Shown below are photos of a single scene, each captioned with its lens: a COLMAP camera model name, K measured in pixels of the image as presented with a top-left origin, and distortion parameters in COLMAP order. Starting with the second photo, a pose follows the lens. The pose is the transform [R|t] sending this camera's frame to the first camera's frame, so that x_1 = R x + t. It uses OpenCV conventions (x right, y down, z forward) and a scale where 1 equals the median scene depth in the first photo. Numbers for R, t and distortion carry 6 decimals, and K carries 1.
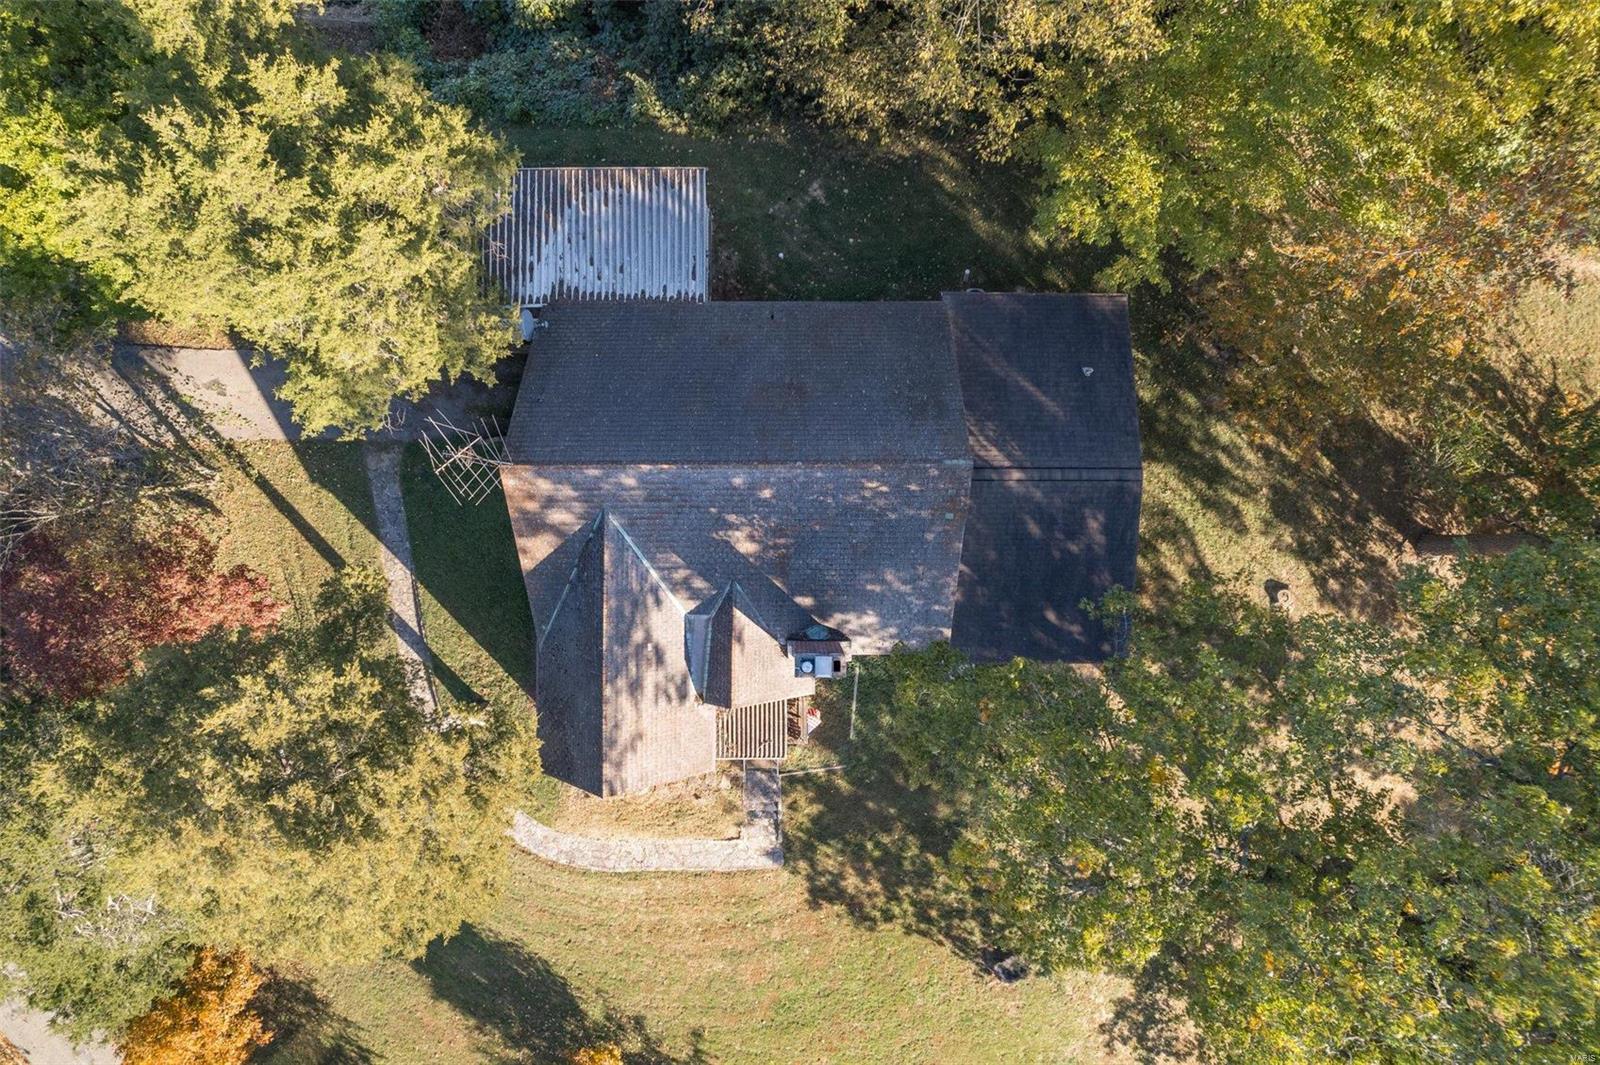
lens RADIAL K [[1019.3, 0, 809.5], [0, 1019.3, 549.5], [0, 0, 1]] dist [-0.077413, 0.065532]
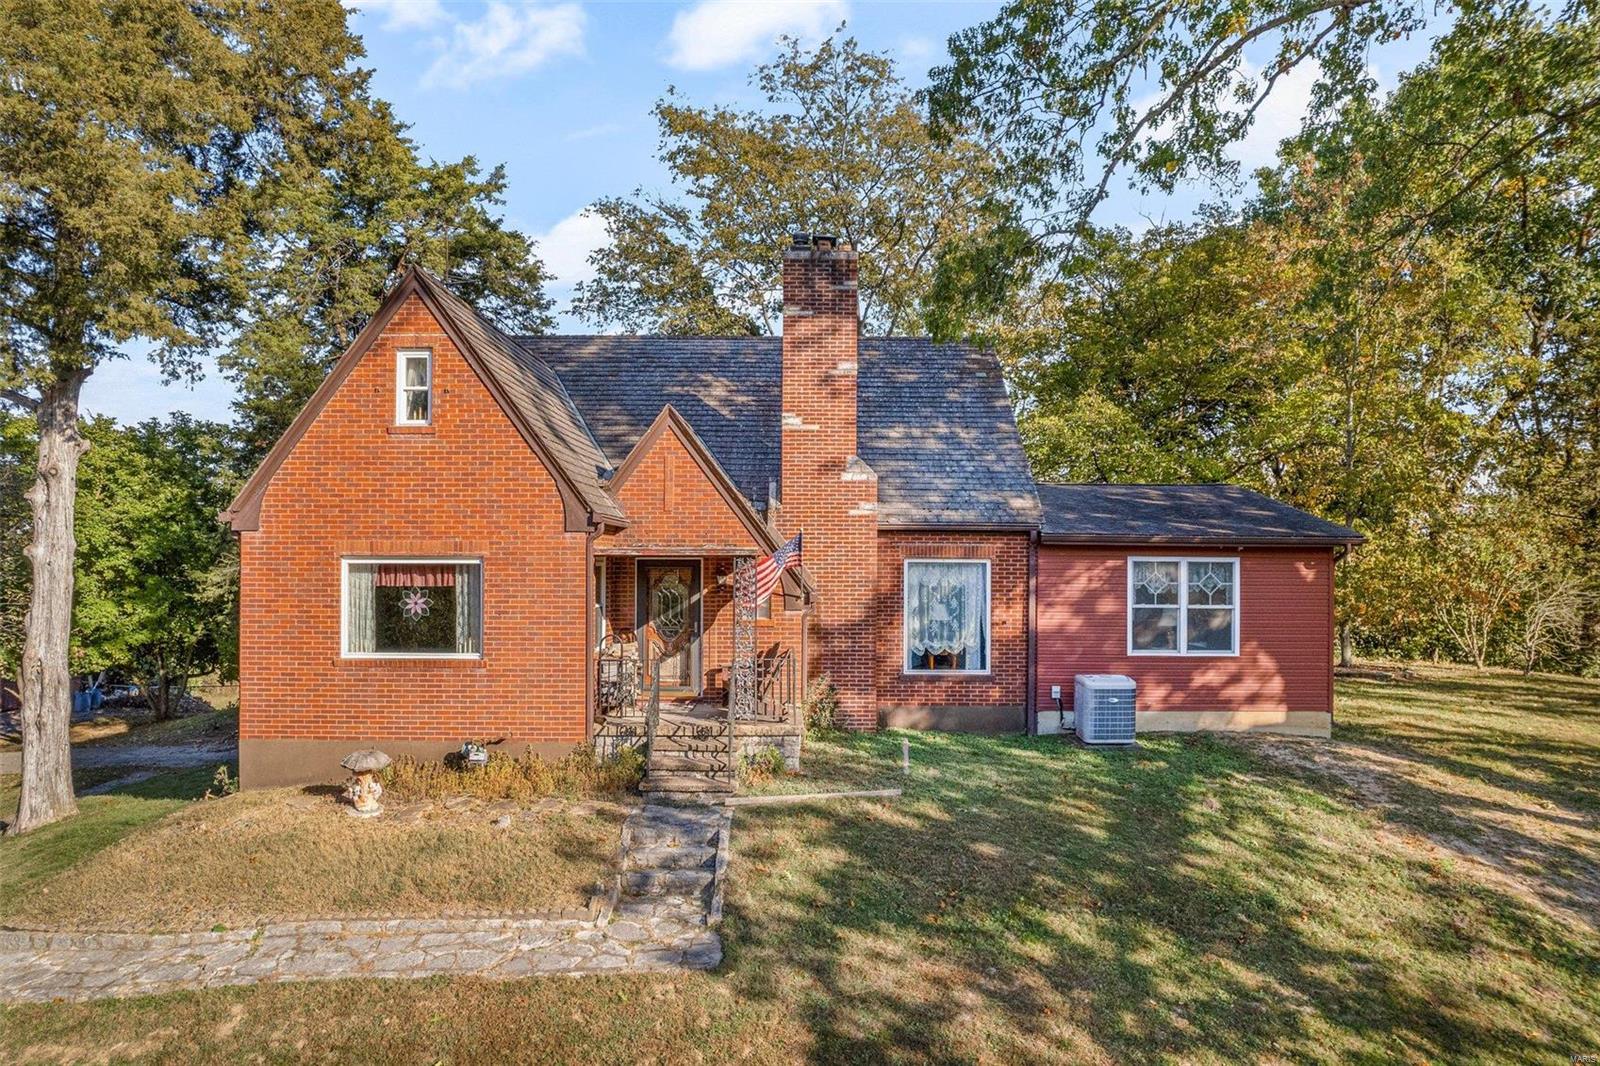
lens RADIAL K [[1028.3, 0, 810.5], [0, 1028.3, 555.3], [0, 0, 1]] dist [-0.080821, 0.071014]
pose [[0.999627, -0.026697, -0.005734, 0.005567], [-0.005924, -0.007021, -0.999958, 0.583828], [0.026656, 0.999619, -0.007177, 0.872478]]
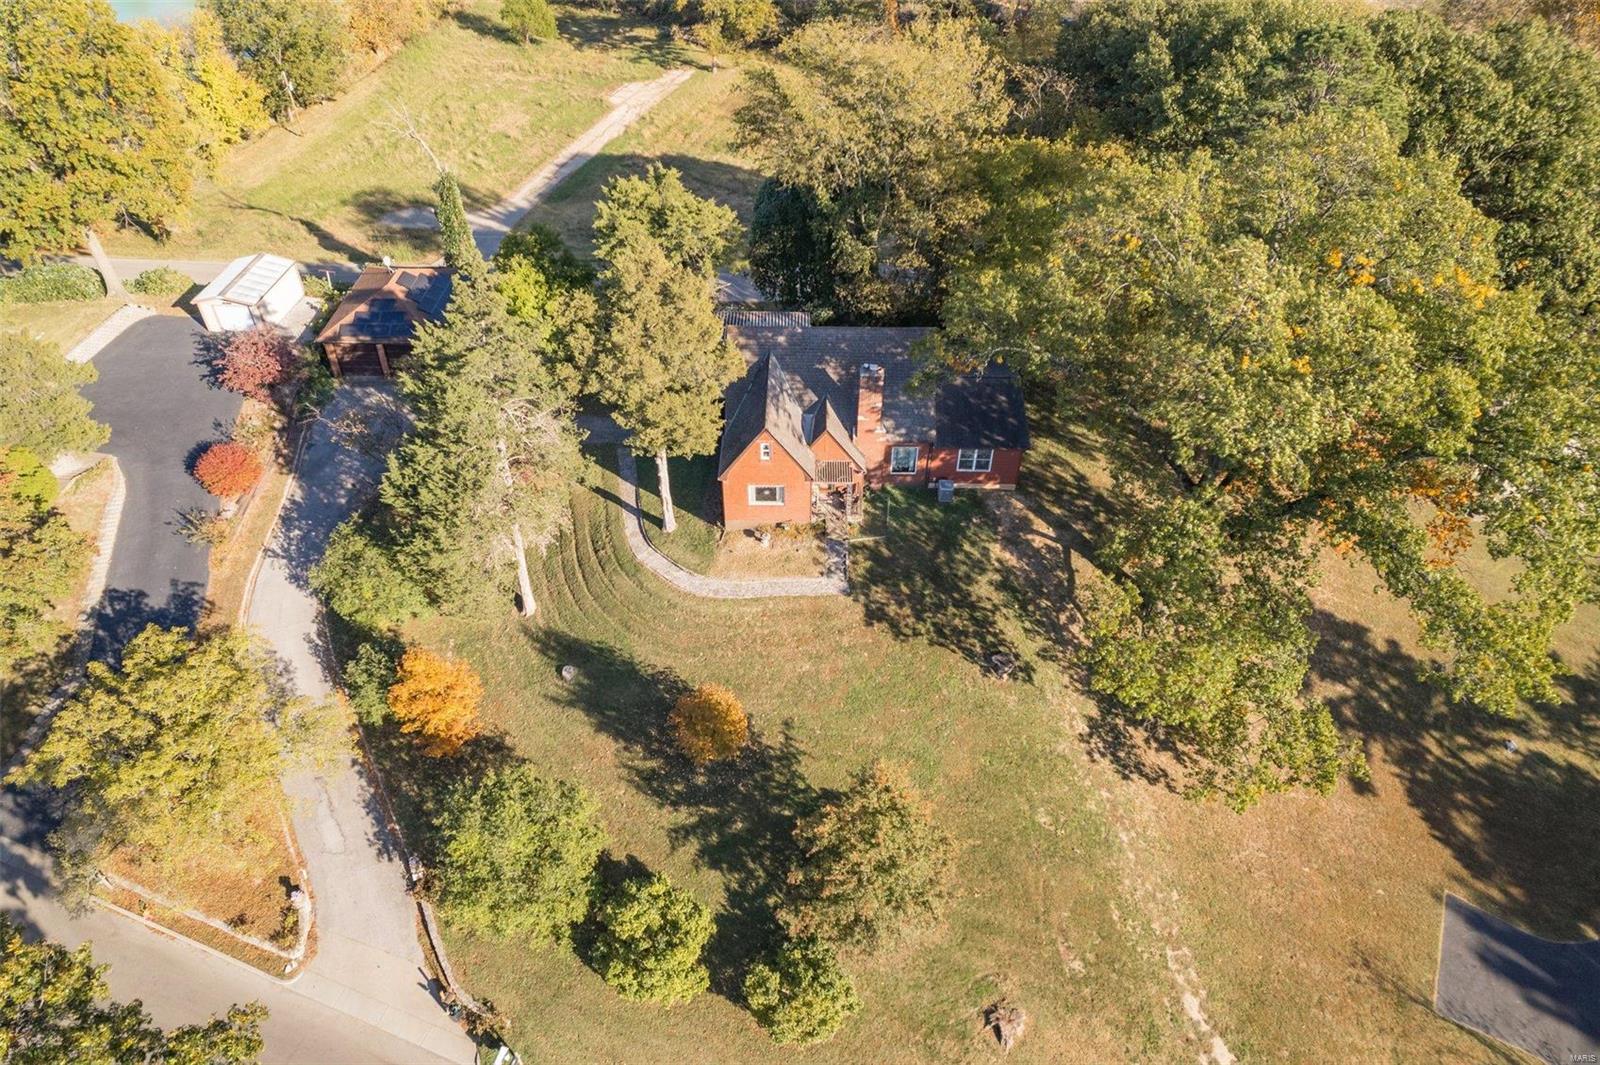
lens RADIAL K [[1019.3, 0, 809.5], [0, 1019.3, 549.5], [0, 0, 1]] dist [-0.077413, 0.065532]
pose [[0.999714, -0.005073, -0.023360, -0.050093], [-0.013604, 0.682814, -0.730466, 1.419085], [0.019656, 0.730575, 0.682550, -0.152351]]
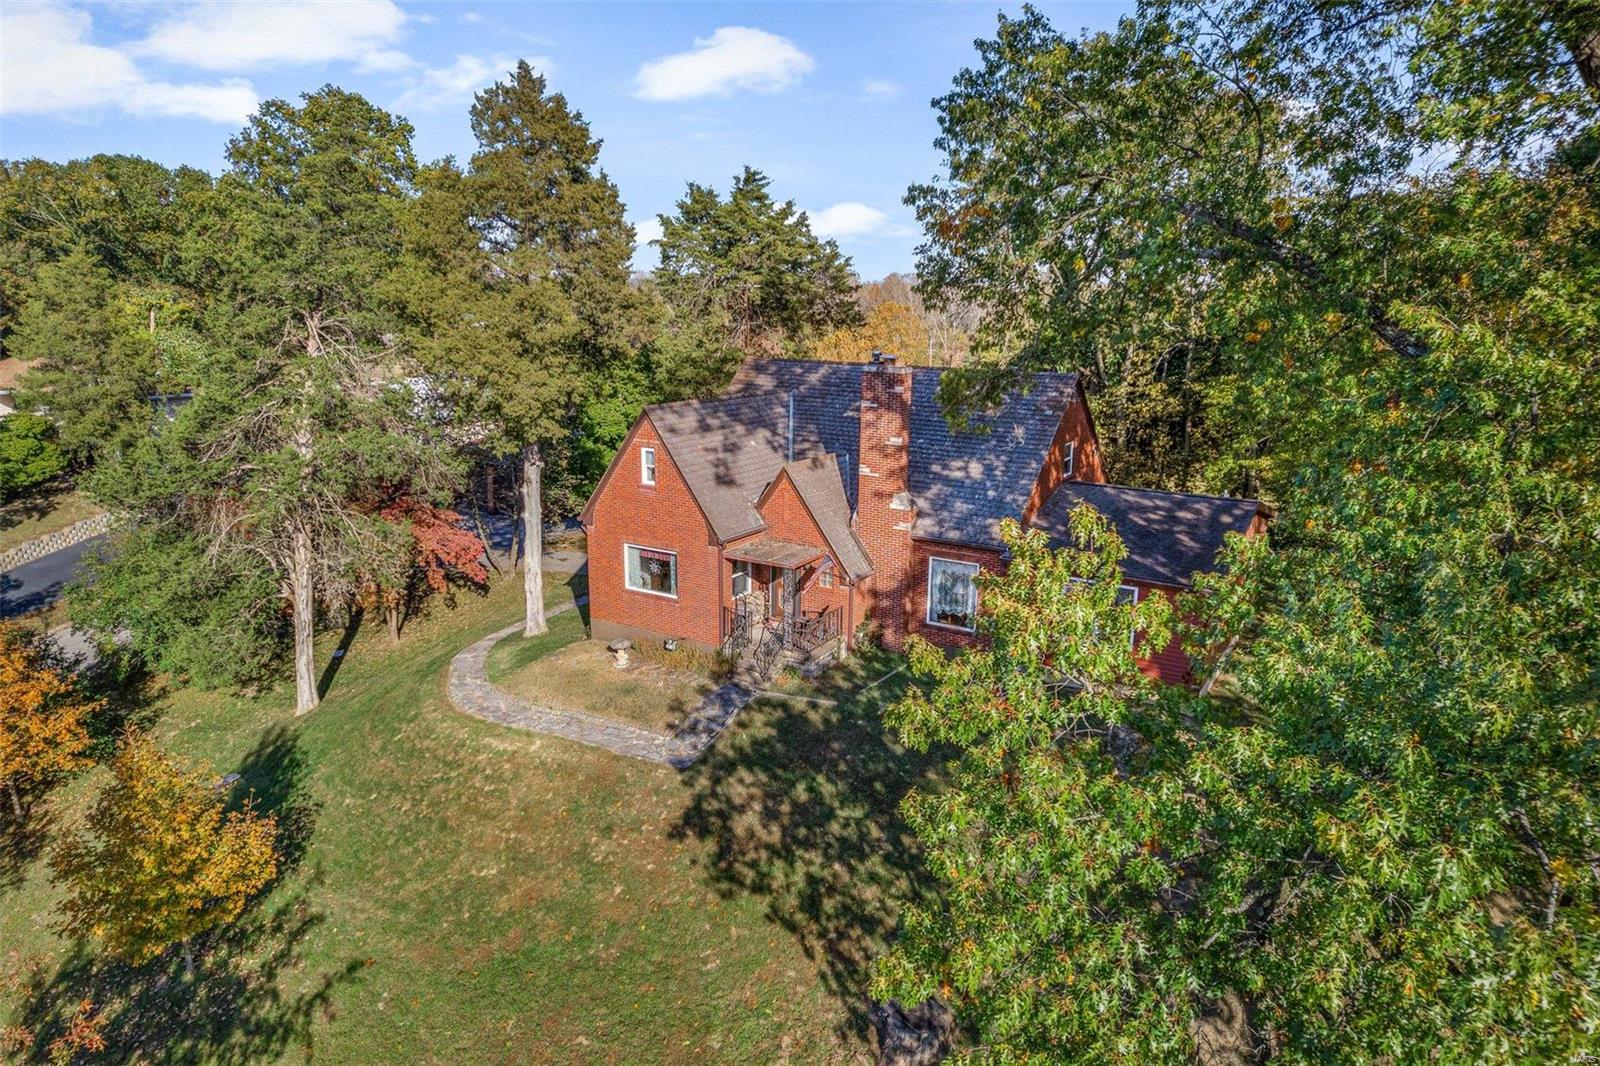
lens RADIAL K [[1019.3, 0, 809.5], [0, 1019.3, 550.0], [0, 0, 1]] dist [-0.077413, 0.065532]
pose [[0.848853, 0.111059, -0.516830, 0.390030], [-0.528480, 0.201432, -0.824702, 0.804251], [0.012515, 0.973186, 0.229679, 0.677374]]
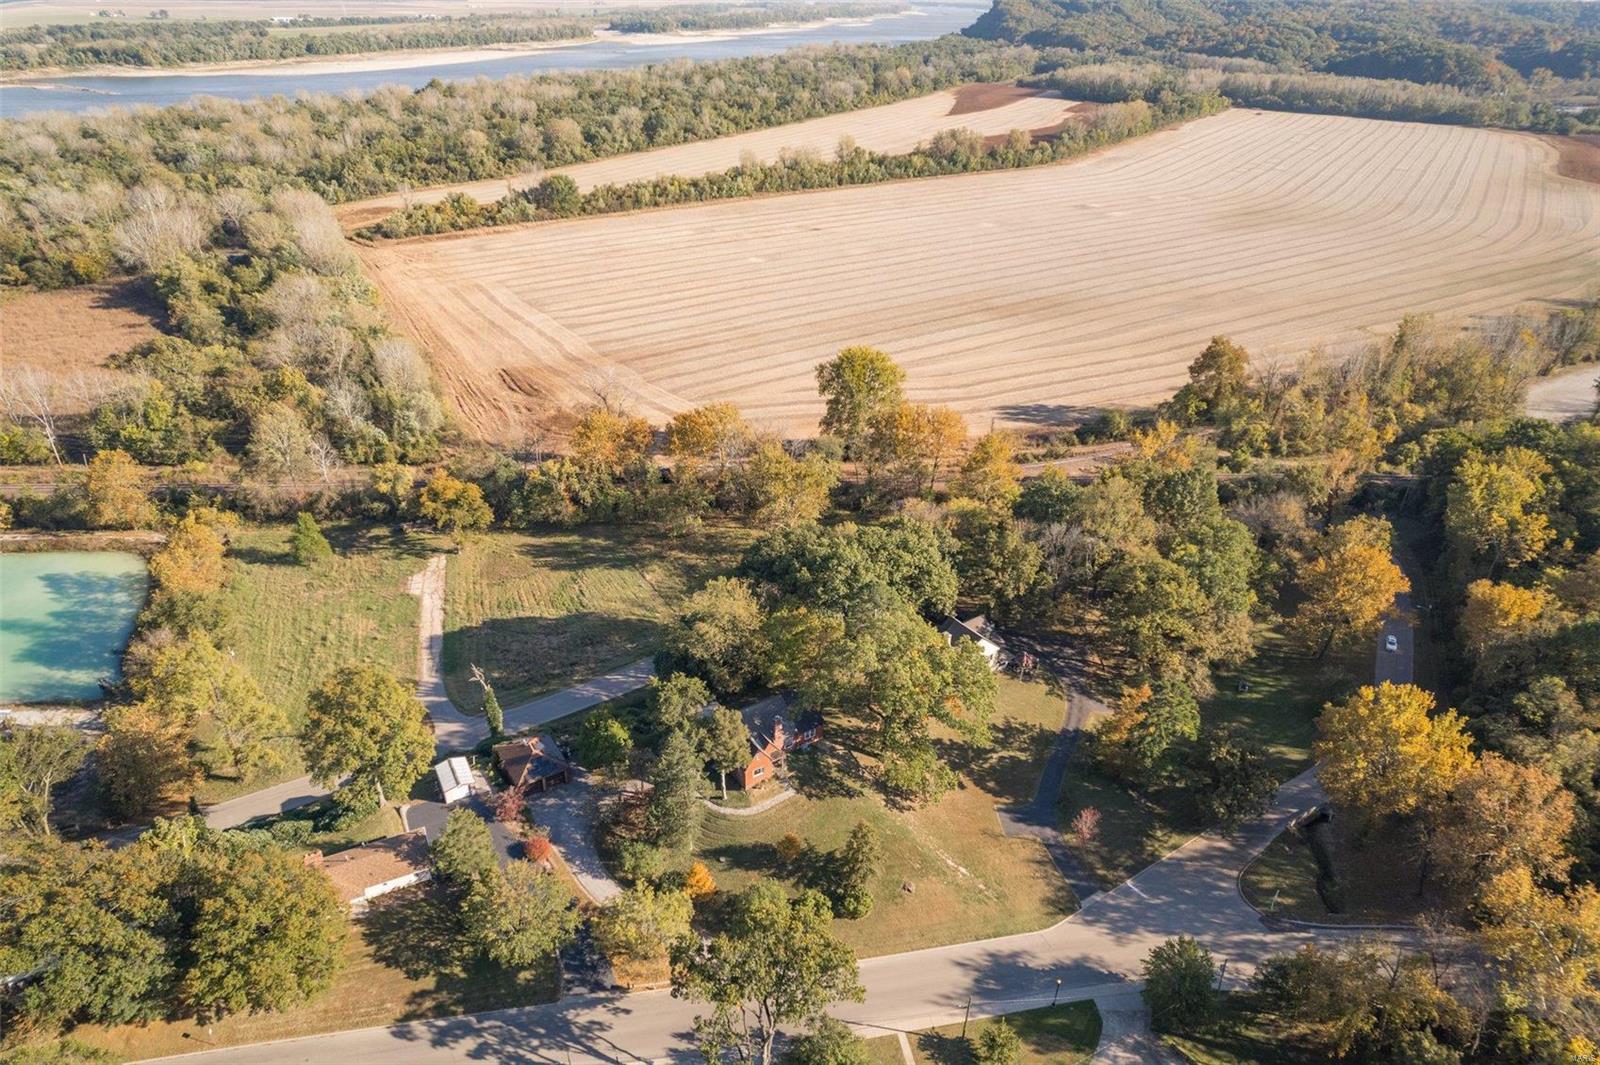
lens RADIAL K [[1019.3, 0, 809.5], [0, 1019.3, 549.5], [0, 0, 1]] dist [-0.077413, 0.065532]
pose [[0.841724, -0.283366, 0.459569, -1.779258], [0.539790, 0.423903, -0.727278, 3.204961], [0.011274, 0.860238, 0.509768, -2.303120]]
